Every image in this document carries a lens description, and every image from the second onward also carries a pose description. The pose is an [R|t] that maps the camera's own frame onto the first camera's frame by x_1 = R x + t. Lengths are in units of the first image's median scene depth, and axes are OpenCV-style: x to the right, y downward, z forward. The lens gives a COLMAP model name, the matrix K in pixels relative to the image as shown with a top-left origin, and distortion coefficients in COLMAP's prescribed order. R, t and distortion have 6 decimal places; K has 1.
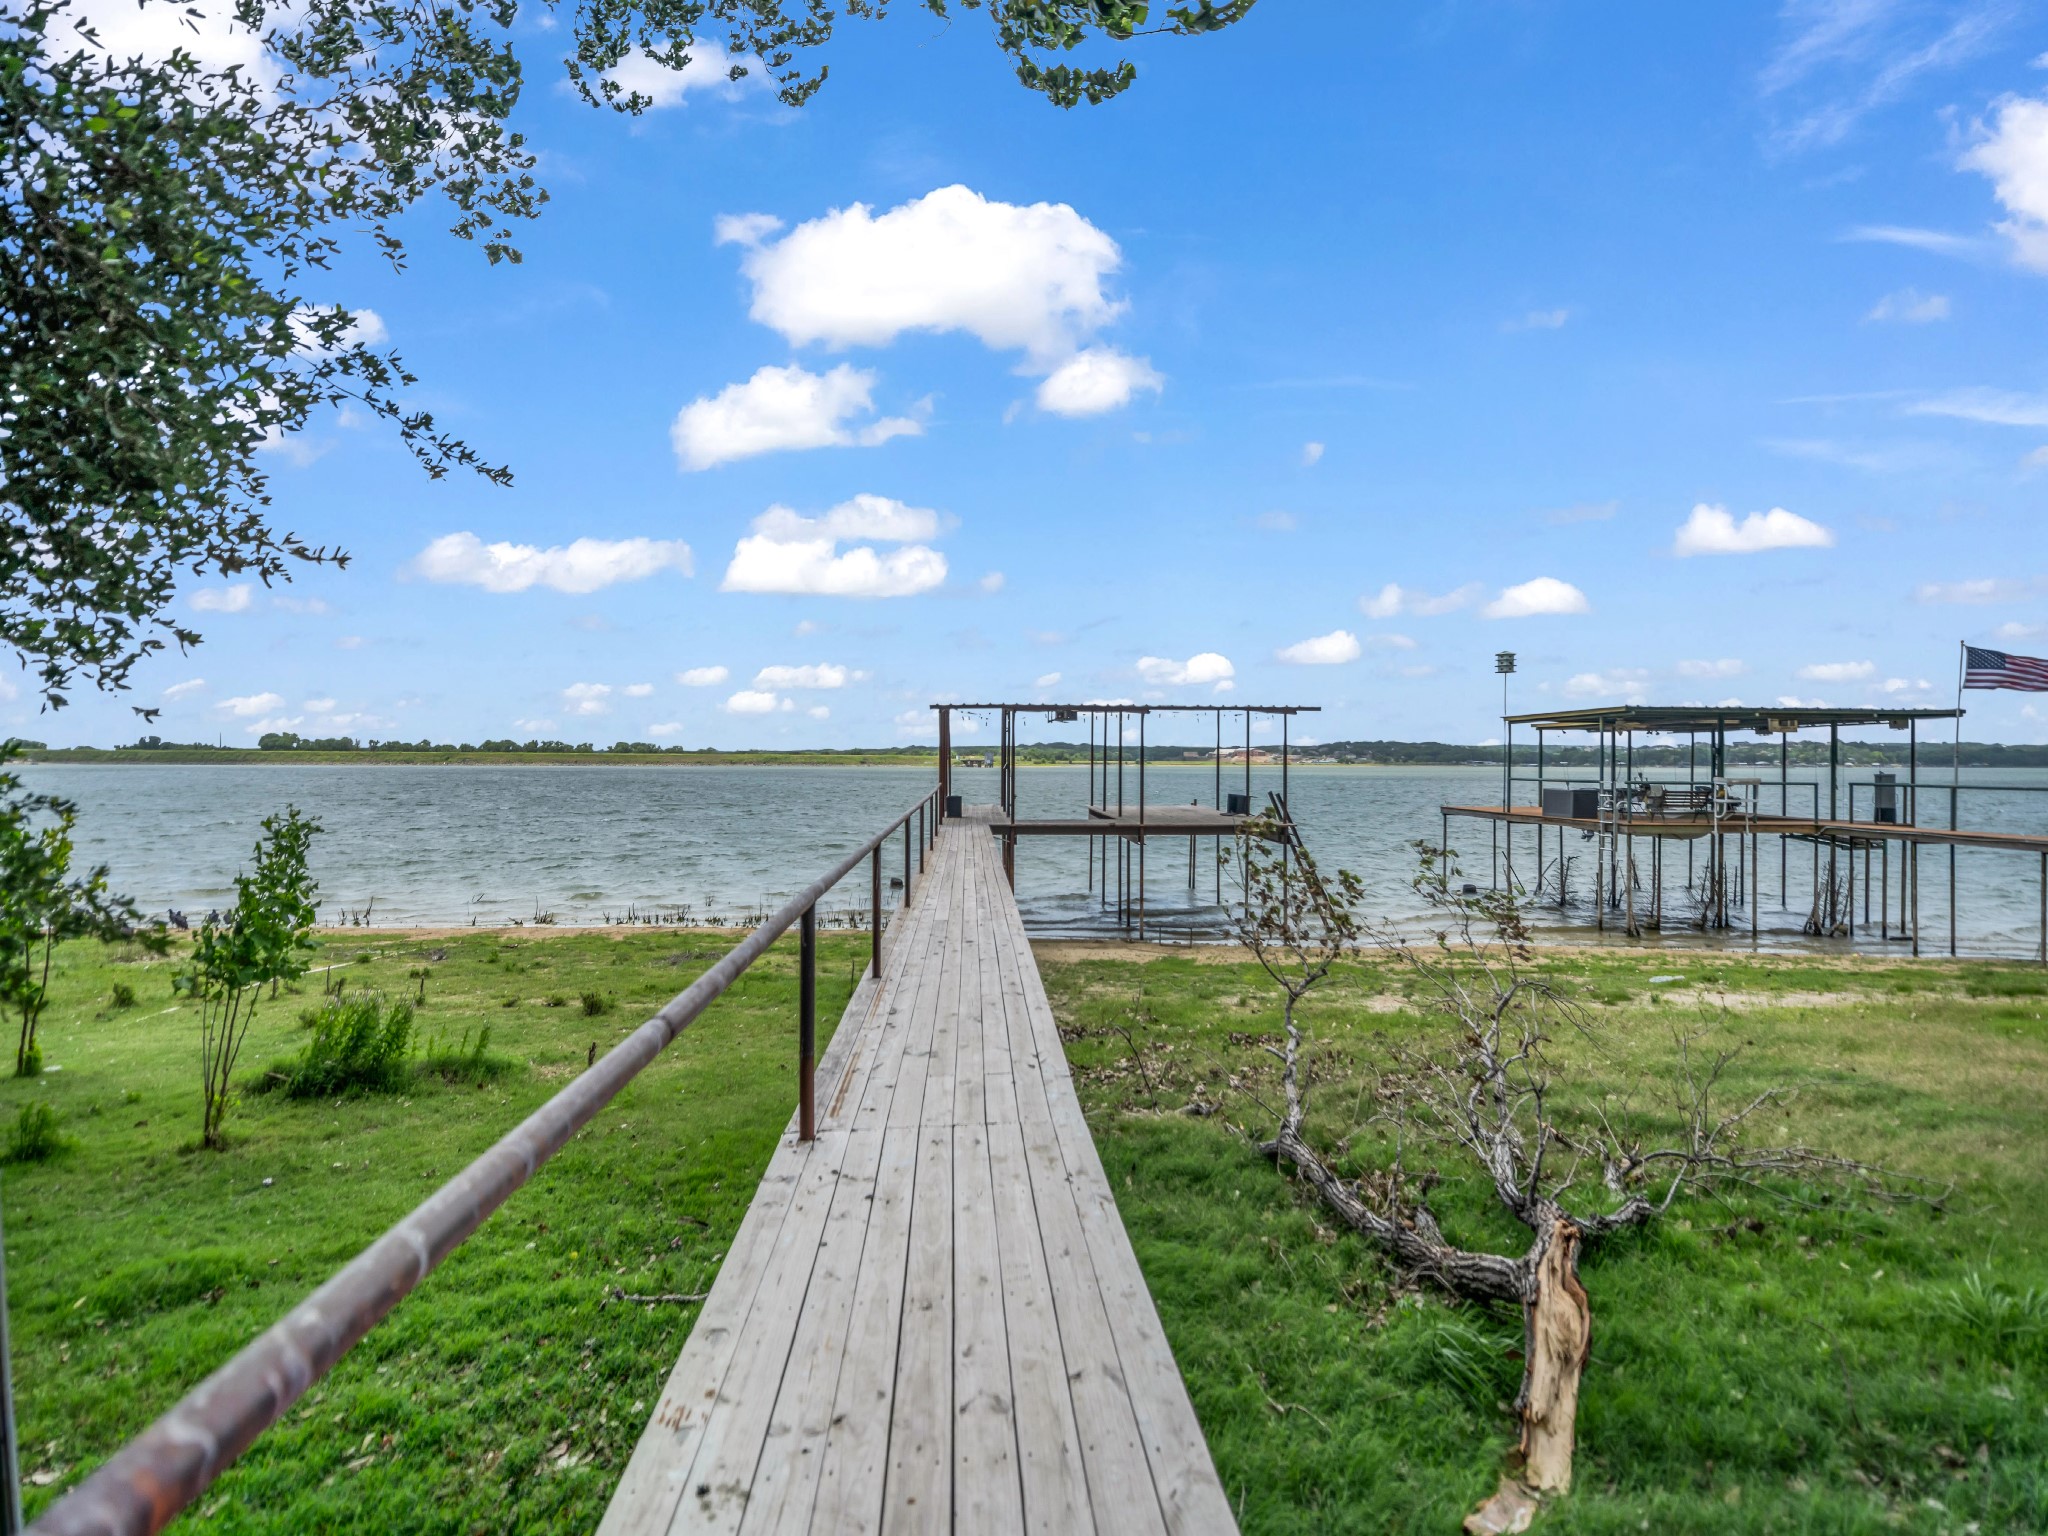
lens RADIAL K [[939.5, 0, 1047.1], [0, 939.5, 789.2], [0, 0, 1]] dist [0.006721, -0.000495]
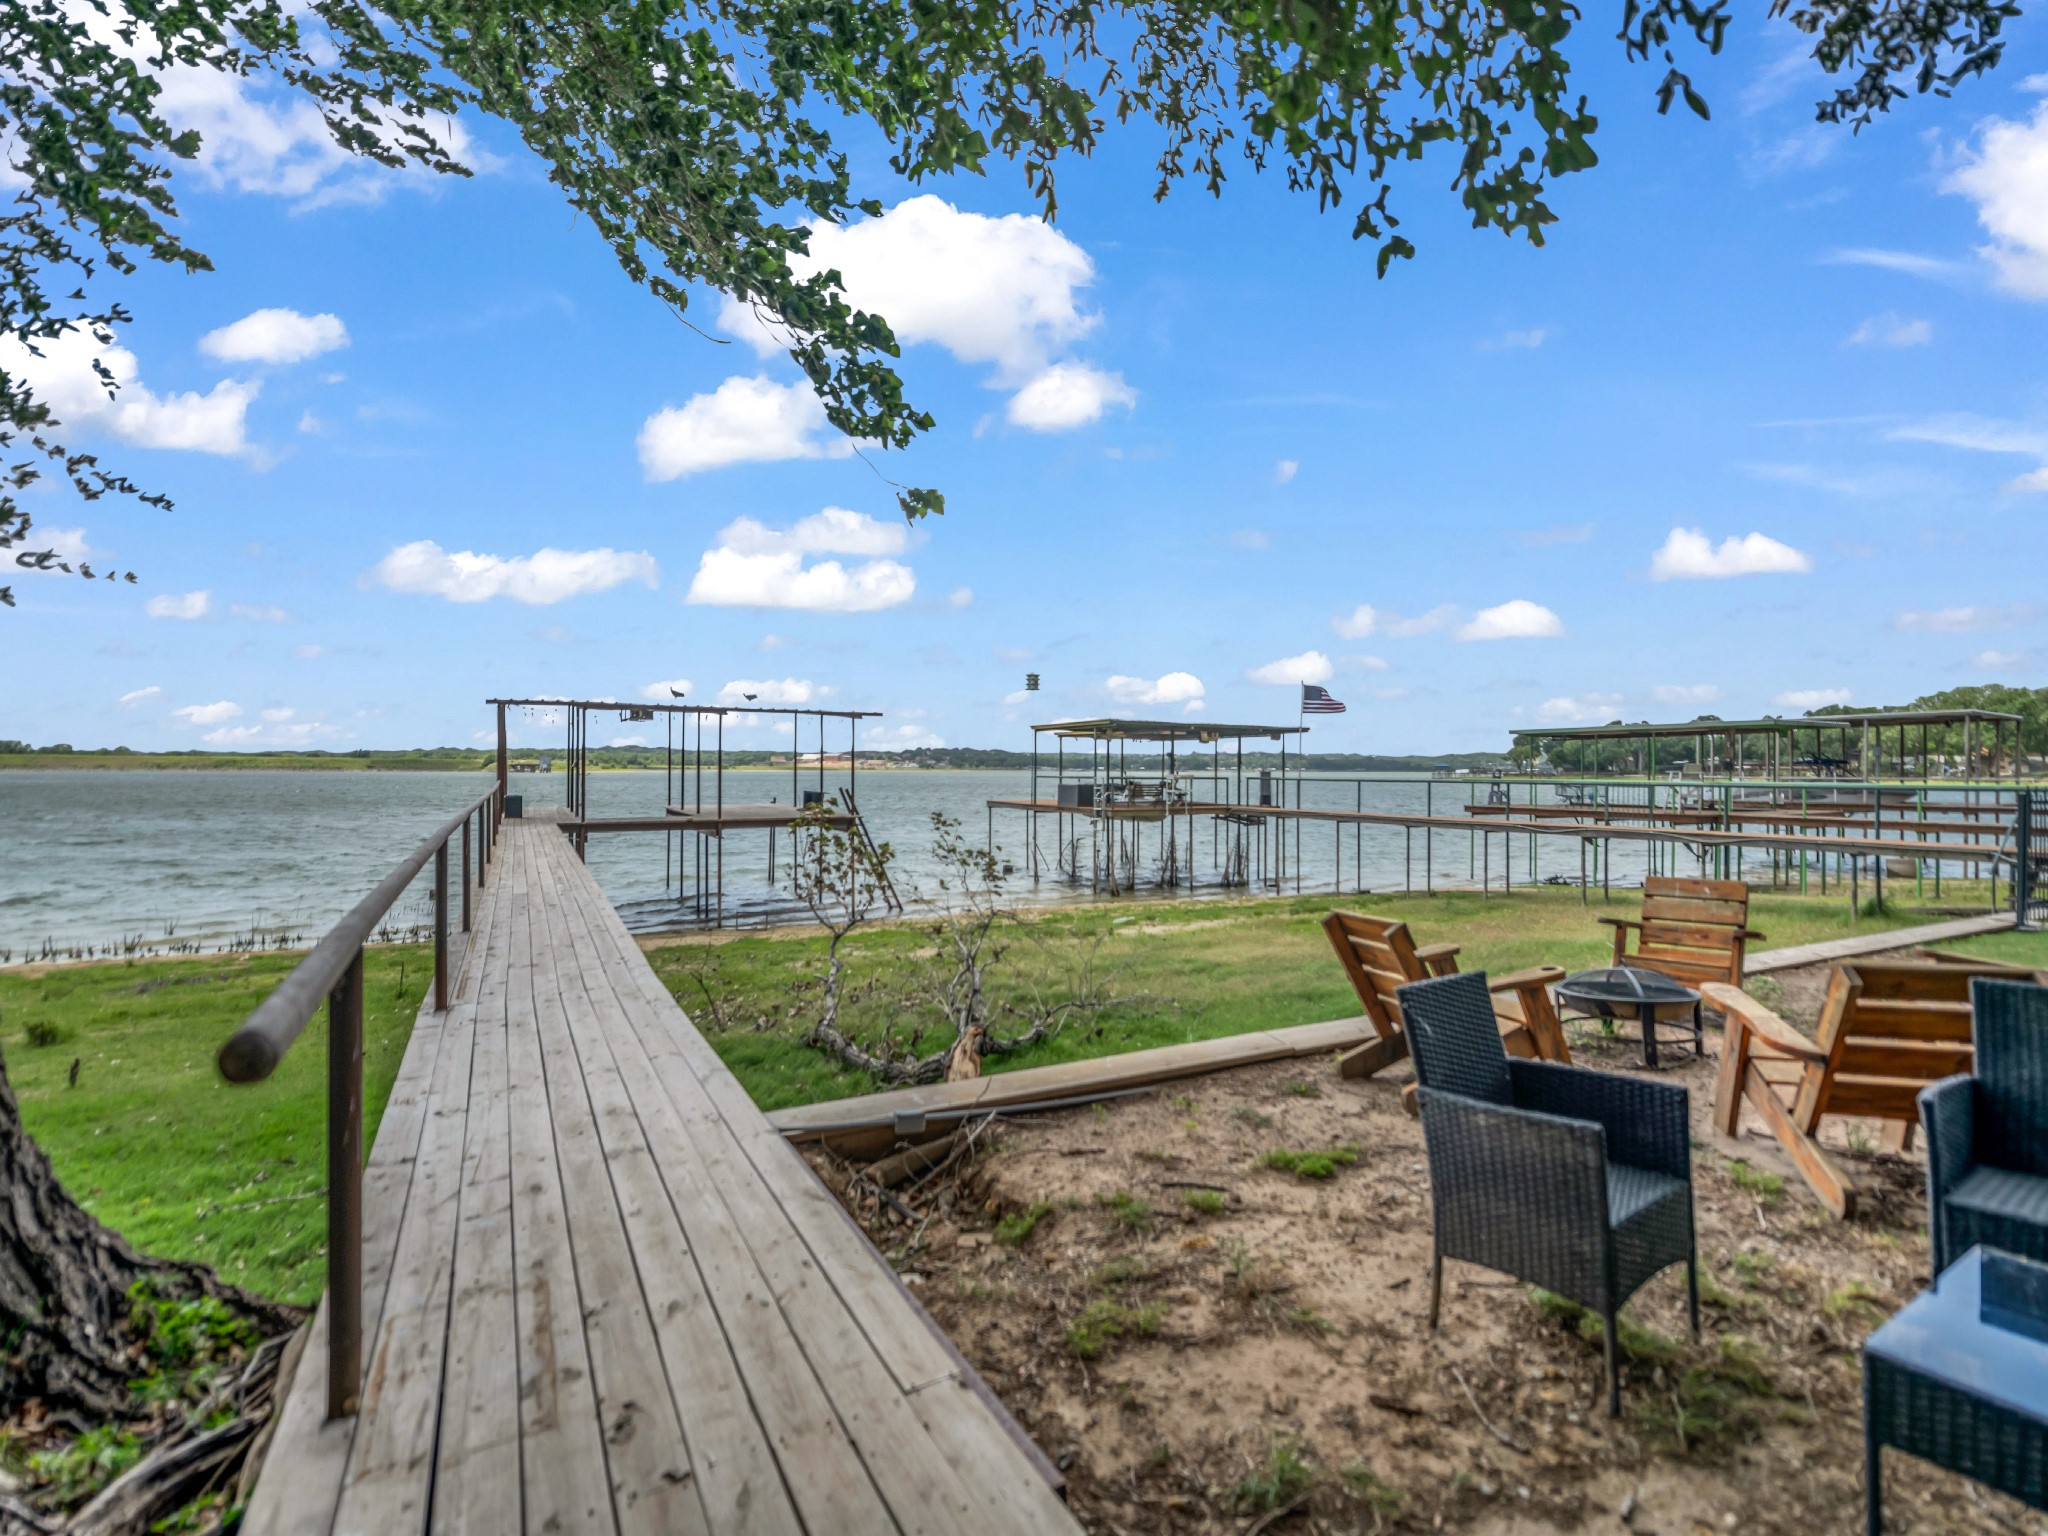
lens RADIAL K [[939.5, 0, 1047.1], [0, 939.5, 789.2], [0, 0, 1]] dist [0.006721, -0.000495]
pose [[0.909429, -0.005292, 0.415826, -0.004399], [0.008213, 0.999953, -0.005236, 0.013601], [-0.415779, 0.008177, 0.909429, -0.136423]]
